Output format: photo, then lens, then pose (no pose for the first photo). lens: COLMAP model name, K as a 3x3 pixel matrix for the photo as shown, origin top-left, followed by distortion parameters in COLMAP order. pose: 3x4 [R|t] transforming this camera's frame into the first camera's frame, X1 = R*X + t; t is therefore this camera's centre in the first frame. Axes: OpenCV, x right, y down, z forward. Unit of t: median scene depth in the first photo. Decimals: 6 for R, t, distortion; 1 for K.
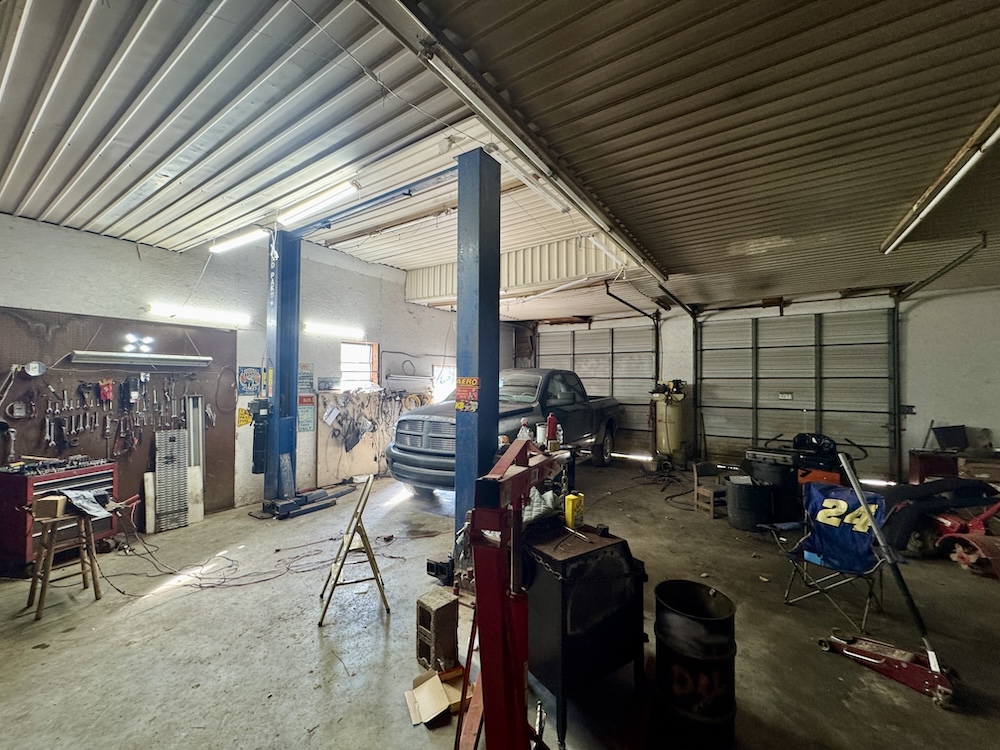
lens RADIAL K [[399.6, 0, 500.5], [0, 399.6, 376.3], [0, 0, 1]] dist [-0.000872, 0.000479]
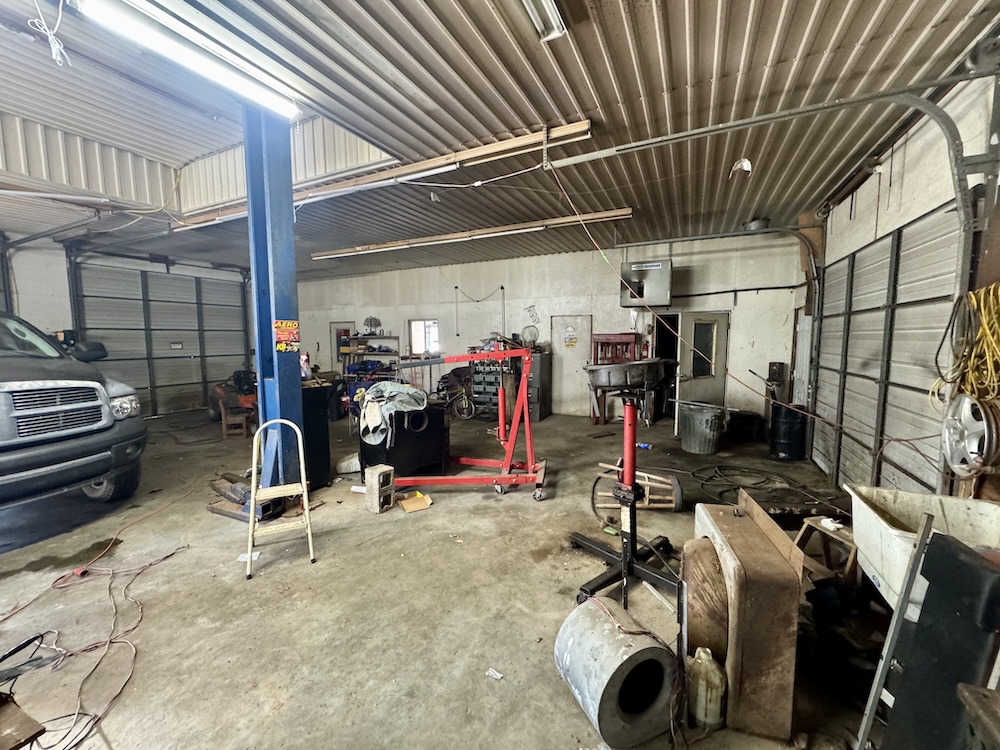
lens RADIAL K [[399.6, 0, 500.4], [0, 399.6, 375.6], [0, 0, 1]] dist [-0.000872, 0.000479]
pose [[-0.141284, -0.094270, 0.985470, -0.545441], [-0.008011, 0.995532, 0.094084, 0.019424], [-0.989937, 0.005398, -0.141408, 0.249007]]
